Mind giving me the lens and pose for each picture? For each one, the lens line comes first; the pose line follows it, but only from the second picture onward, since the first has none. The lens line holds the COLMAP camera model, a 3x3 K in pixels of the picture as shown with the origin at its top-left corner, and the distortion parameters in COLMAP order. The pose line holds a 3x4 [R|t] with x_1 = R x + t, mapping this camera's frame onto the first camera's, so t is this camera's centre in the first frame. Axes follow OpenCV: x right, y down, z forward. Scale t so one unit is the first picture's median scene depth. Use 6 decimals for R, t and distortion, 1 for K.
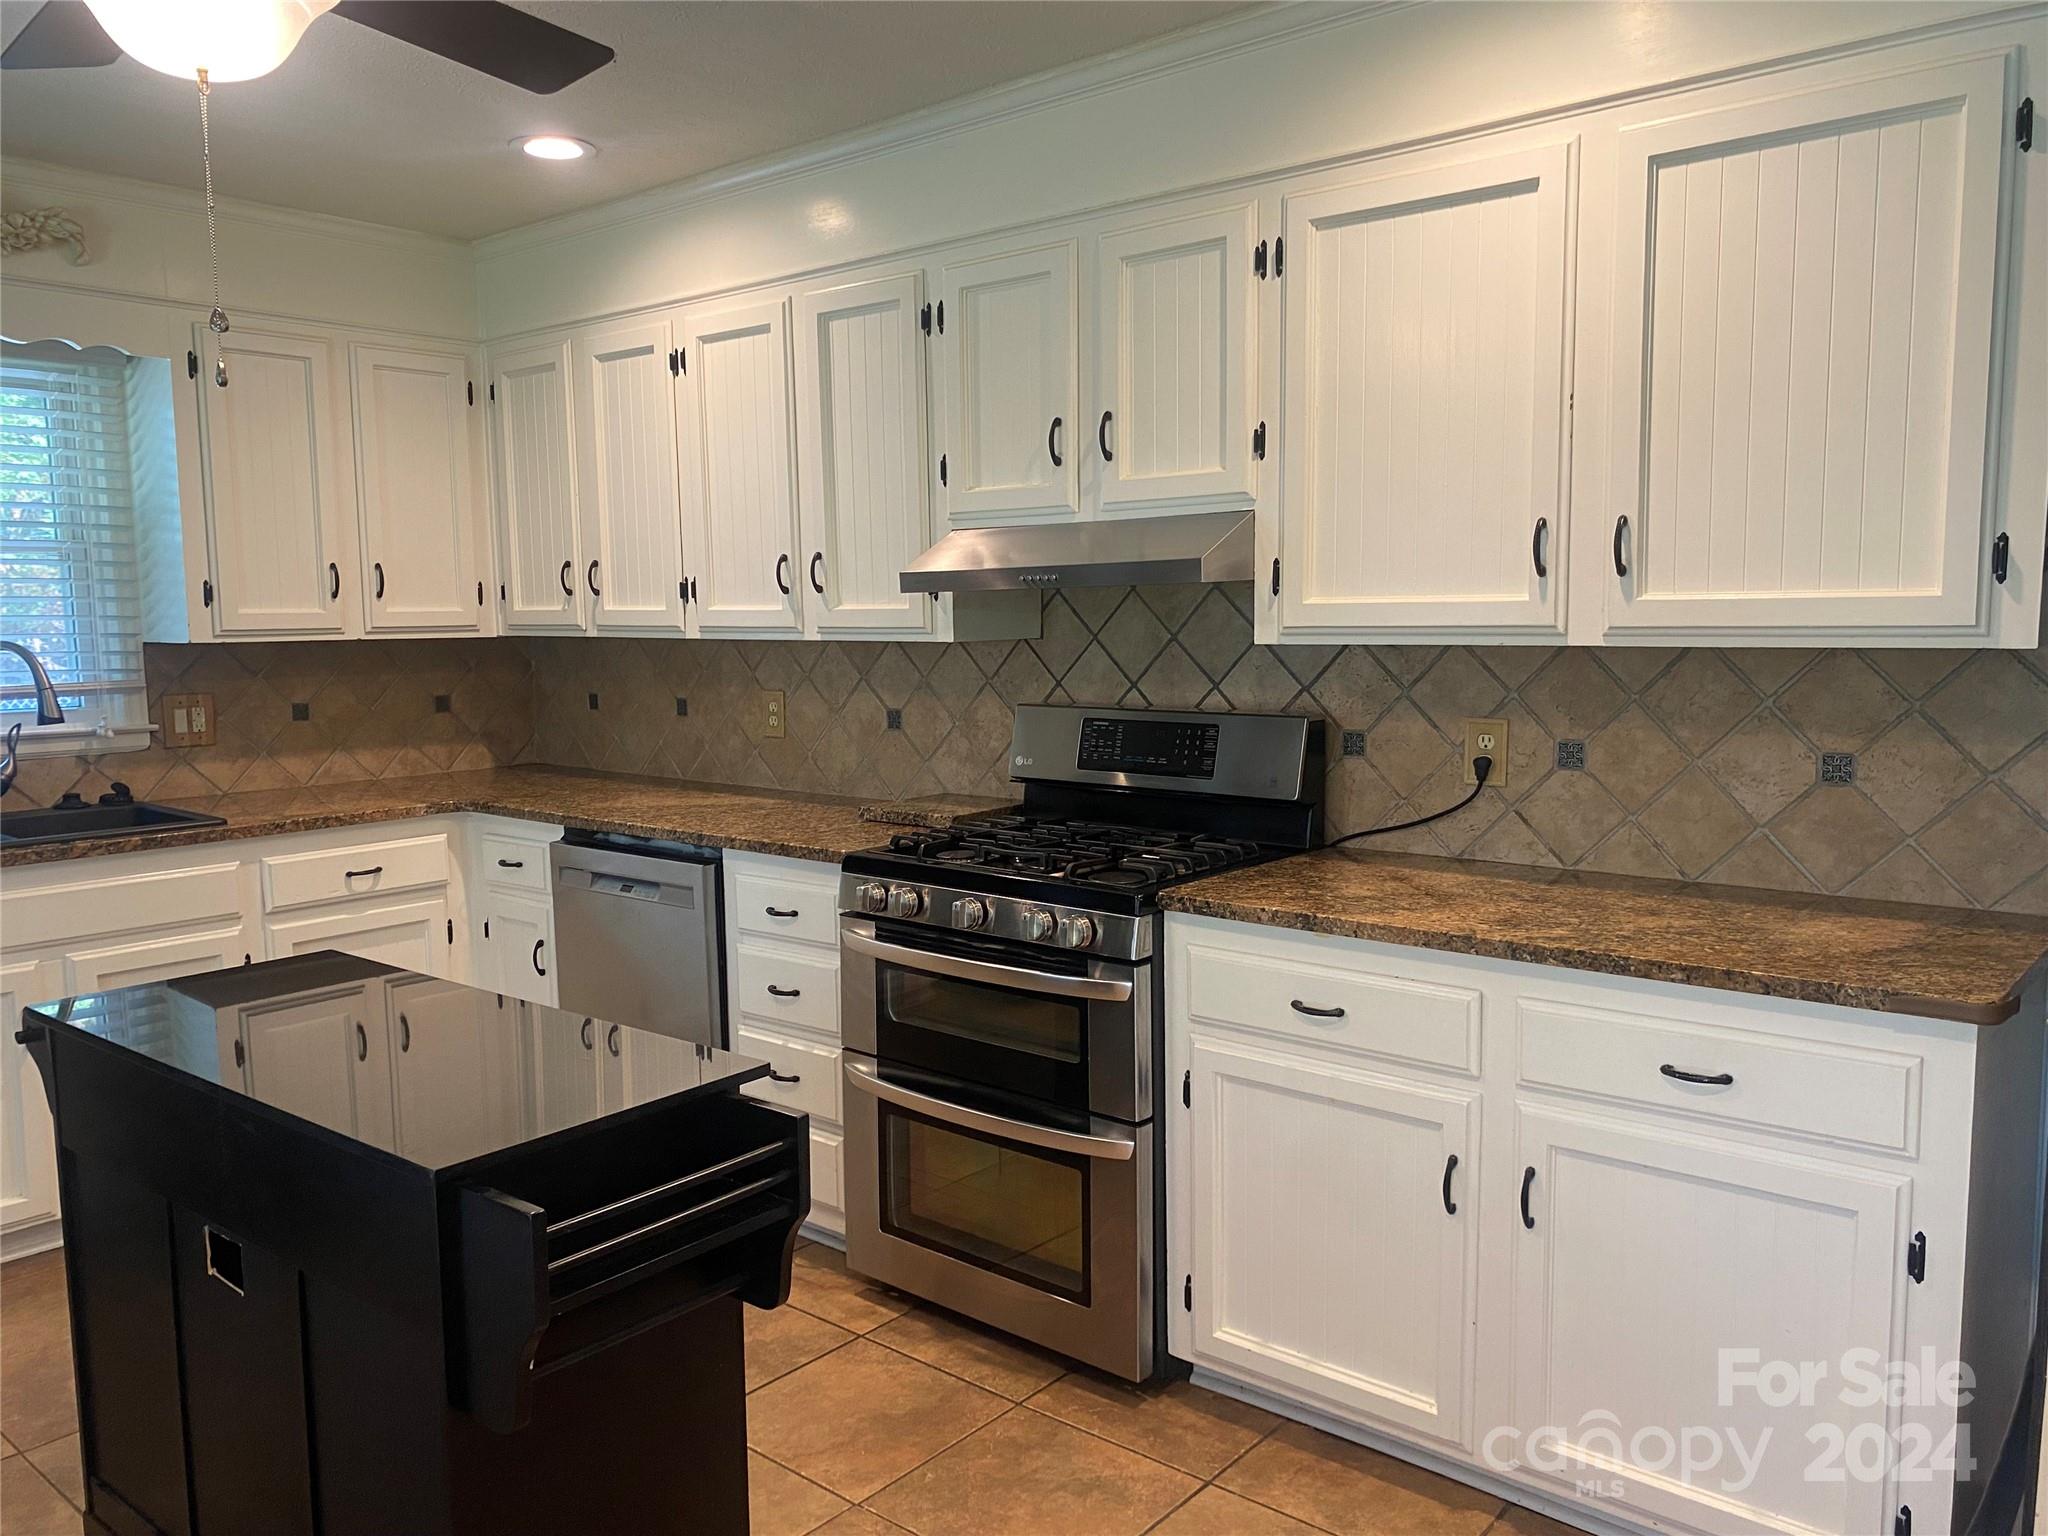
lens RADIAL K [[1553.4, 0, 1016.3], [0, 1553.4, 764.9], [0, 0, 1]] dist [0.011481, 0.000427]
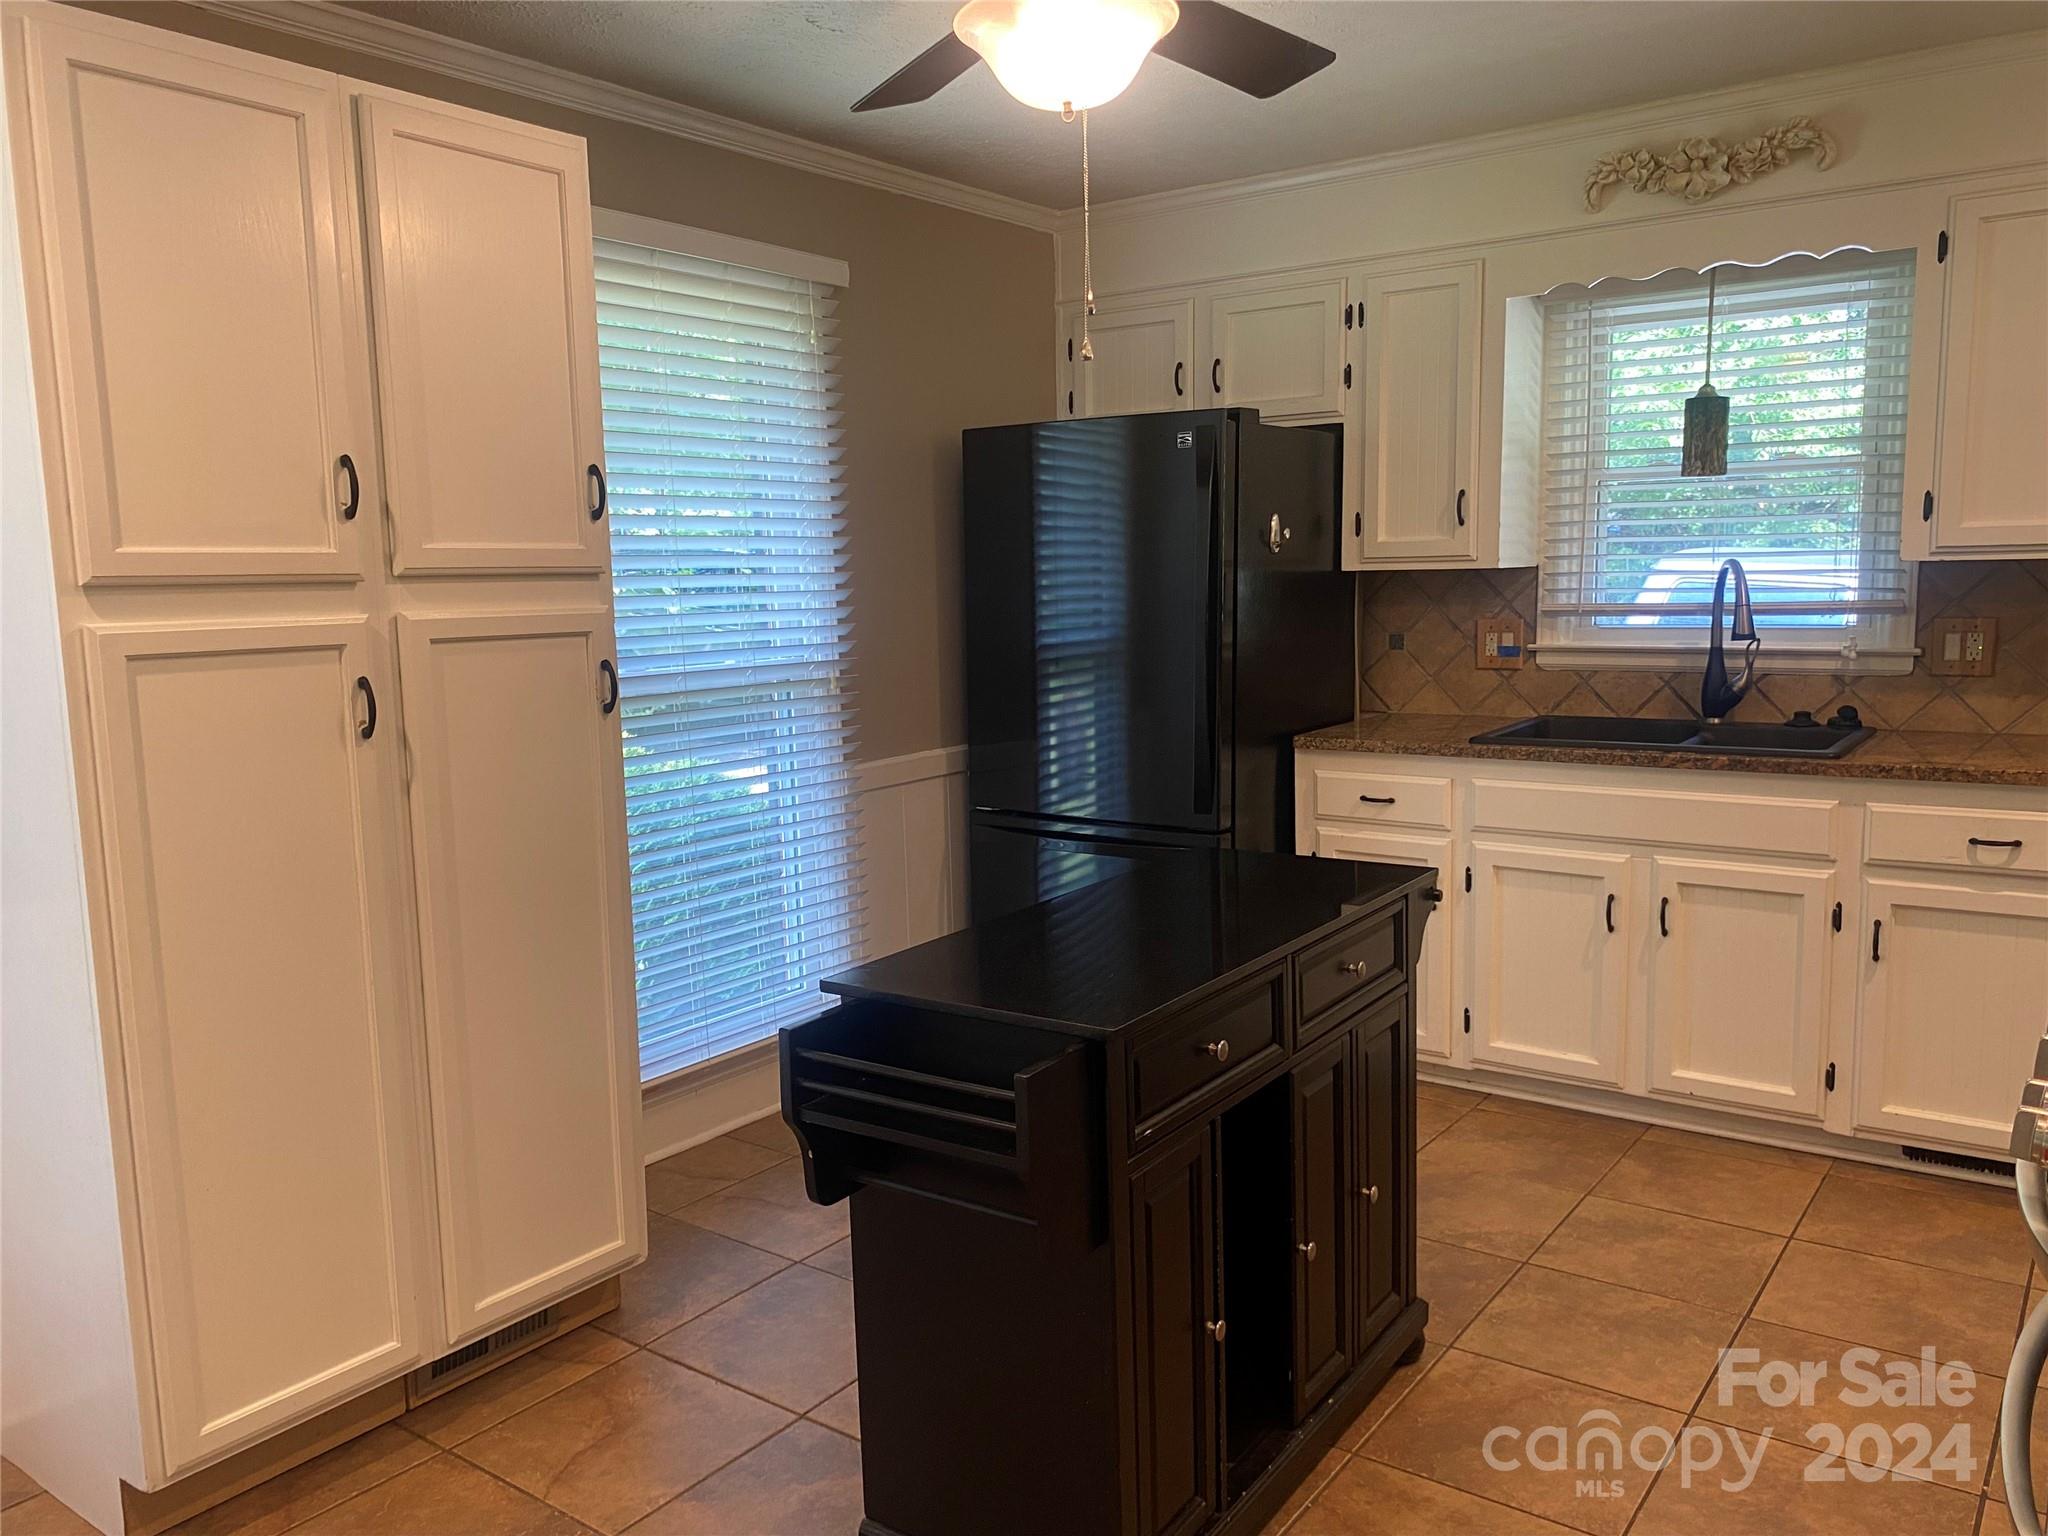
lens RADIAL K [[1553.4, 0, 1017.2], [0, 1553.4, 776.6], [0, 0, 1]] dist [0.011481, 0.000427]
pose [[0.067930, 0.143874, -0.987262, 0.352717], [-0.075139, 0.987475, 0.138735, -0.041023], [0.994857, 0.064758, 0.077890, 0.417098]]
